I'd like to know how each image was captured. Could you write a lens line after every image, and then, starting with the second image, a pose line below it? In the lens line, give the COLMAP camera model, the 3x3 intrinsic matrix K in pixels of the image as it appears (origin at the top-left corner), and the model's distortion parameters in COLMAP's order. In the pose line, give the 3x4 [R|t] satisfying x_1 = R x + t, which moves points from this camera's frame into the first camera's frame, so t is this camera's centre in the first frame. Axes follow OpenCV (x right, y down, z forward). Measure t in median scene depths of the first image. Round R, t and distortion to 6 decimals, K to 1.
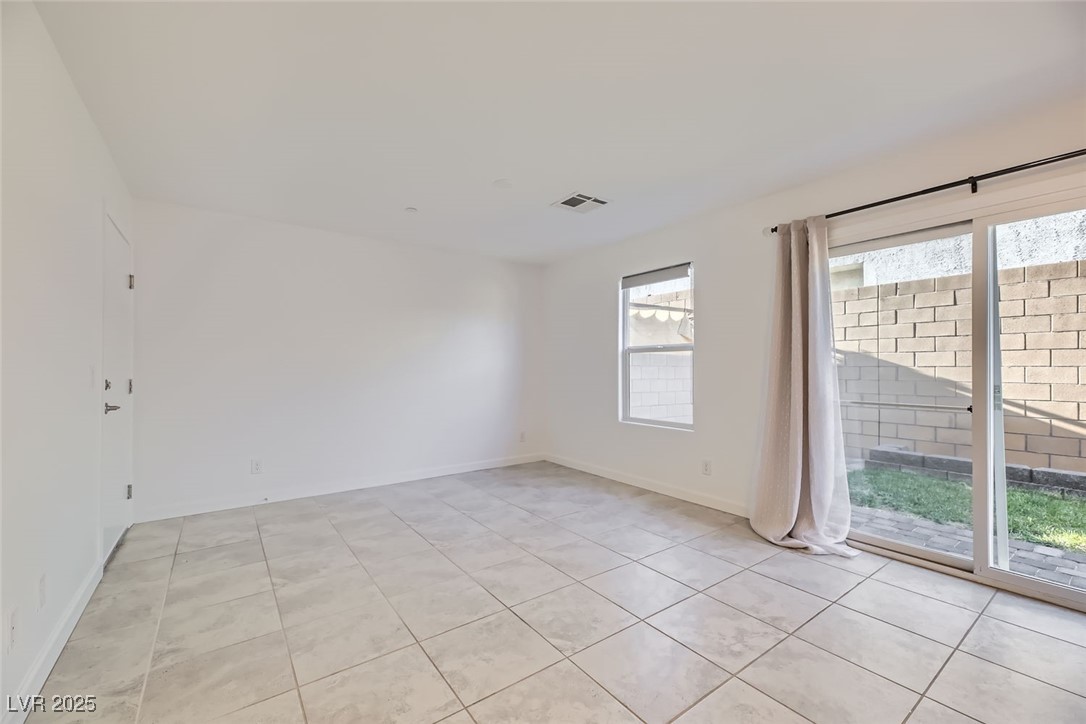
lens RADIAL K [[438.6, 0, 542.8], [0, 438.6, 367.9], [0, 0, 1]] dist [0.014451, -0.003857]
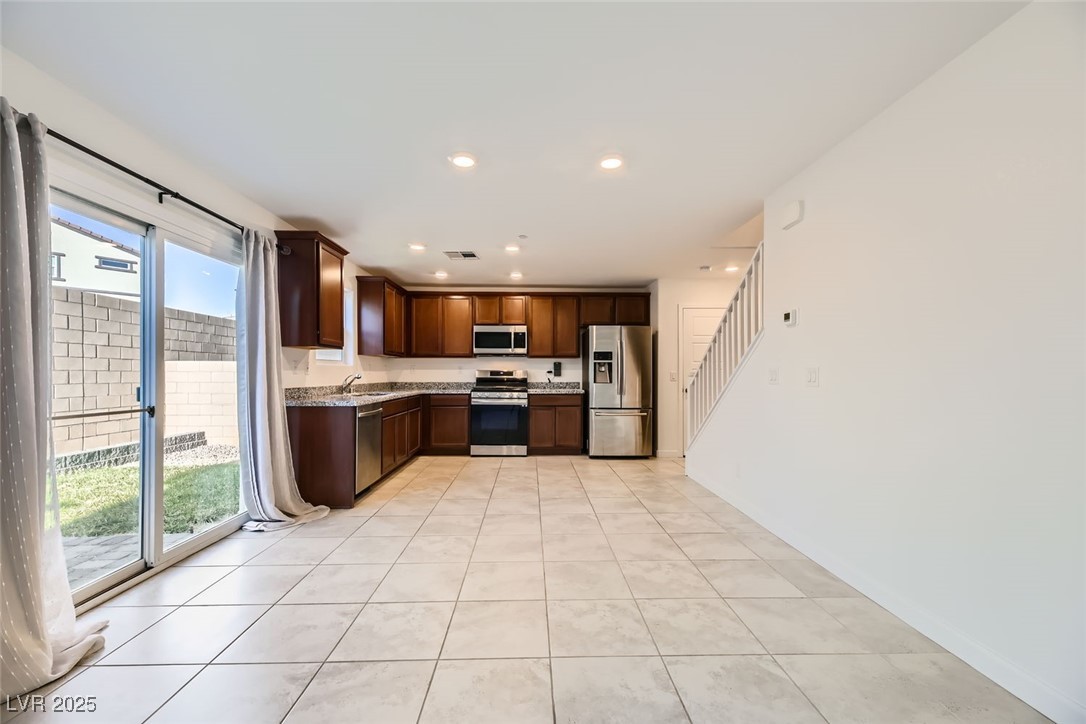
lens RADIAL K [[438.6, 0, 543.3], [0, 438.6, 371.2], [0, 0, 1]] dist [0.014451, -0.003857]
pose [[-0.823226, 0.000907, 0.567713, -0.304076], [-0.002235, 0.999986, -0.004838, 0.006065], [-0.567710, -0.005251, -0.823212, 1.112802]]
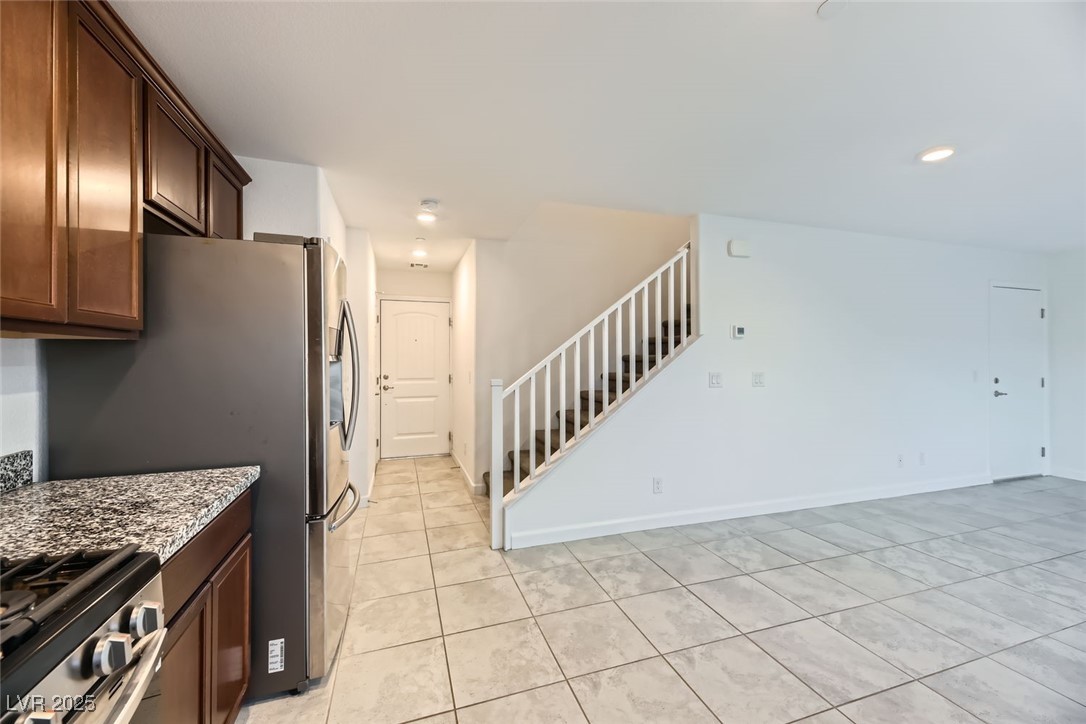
lens RADIAL K [[438.6, 0, 536.9], [0, 438.6, 351.8], [0, 0, 1]] dist [0.014451, -0.003857]
pose [[-0.304927, -0.007923, -0.952343, 1.156340], [-0.000061, 0.999966, -0.008300, -0.056487], [0.952376, -0.002473, -0.304917, -0.206655]]
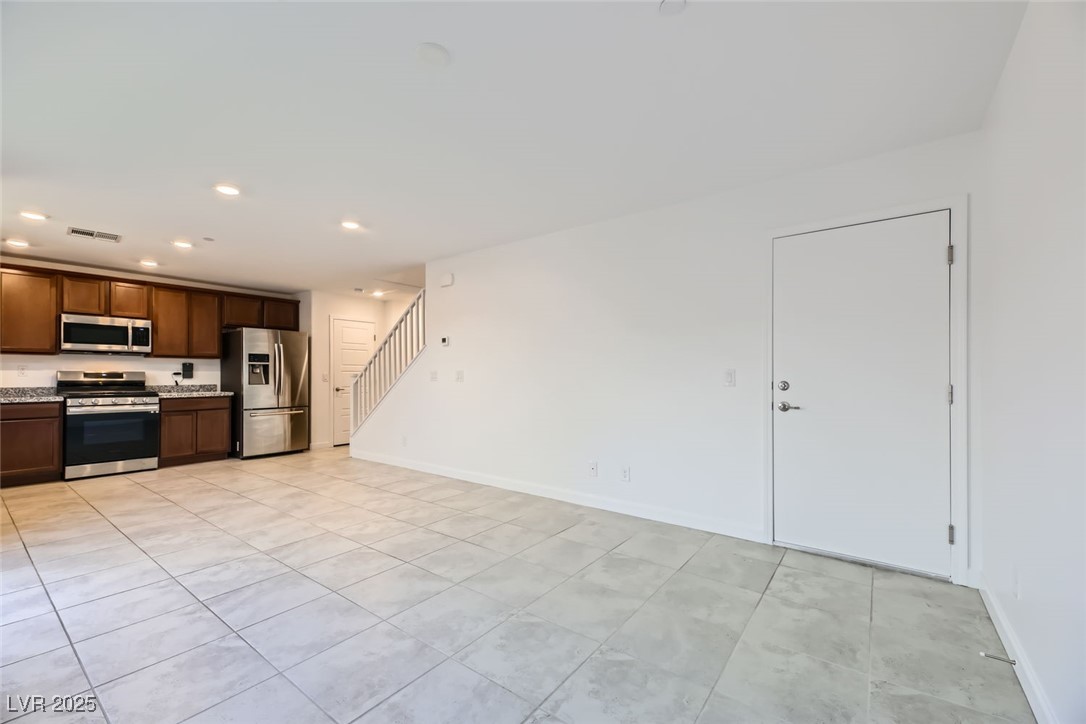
lens RADIAL K [[438.6, 0, 540.7], [0, 438.6, 371.9], [0, 0, 1]] dist [0.014451, -0.003857]
pose [[-0.956984, -0.001807, -0.290133, -0.056947], [0.000943, 0.999956, -0.009336, 0.012121], [0.290138, -0.009208, -0.956941, 1.683262]]
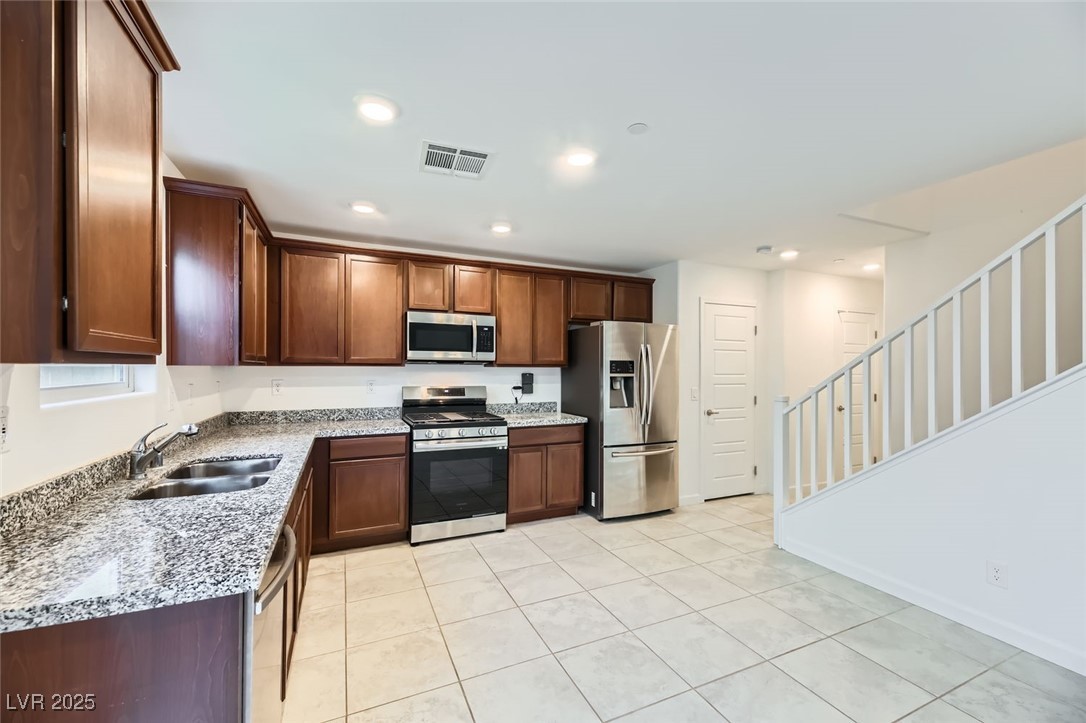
lens RADIAL K [[438.6, 0, 542.9], [0, 438.6, 367.6], [0, 0, 1]] dist [0.014451, -0.003857]
pose [[-0.978153, -0.006431, 0.207786, 0.571589], [-0.006744, 0.999977, -0.000799, -0.069734], [-0.207776, -0.002183, -0.978174, 0.664648]]
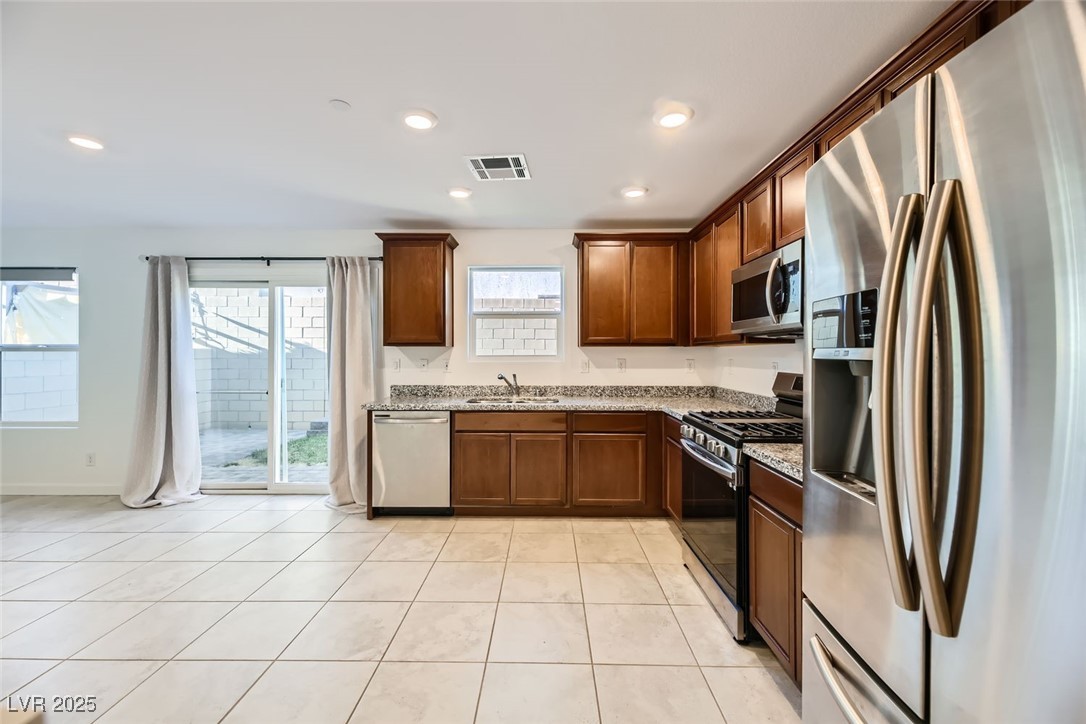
lens RADIAL K [[438.6, 0, 543.6], [0, 438.6, 354.1], [0, 0, 1]] dist [0.014451, -0.003857]
pose [[0.598438, -0.003696, 0.801160, 0.206526], [-0.001386, 0.999983, 0.005649, -0.054824], [-0.801168, -0.004491, 0.598423, -0.713484]]
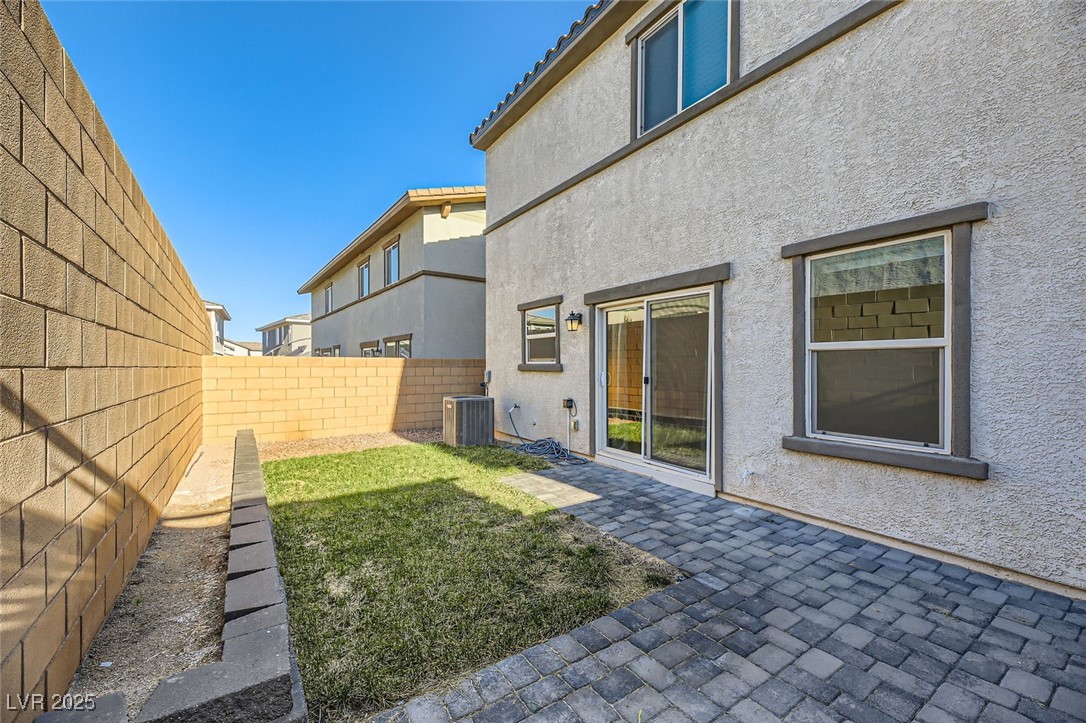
lens RADIAL K [[438.6, 0, 549.7], [0, 438.6, 364.9], [0, 0, 1]] dist [0.014451, -0.003857]
pose [[-0.999708, -0.003946, 0.023845, 1.234351], [-0.004021, 0.999987, -0.003091, -0.010503], [-0.023832, -0.003186, -0.999711, 2.719392]]
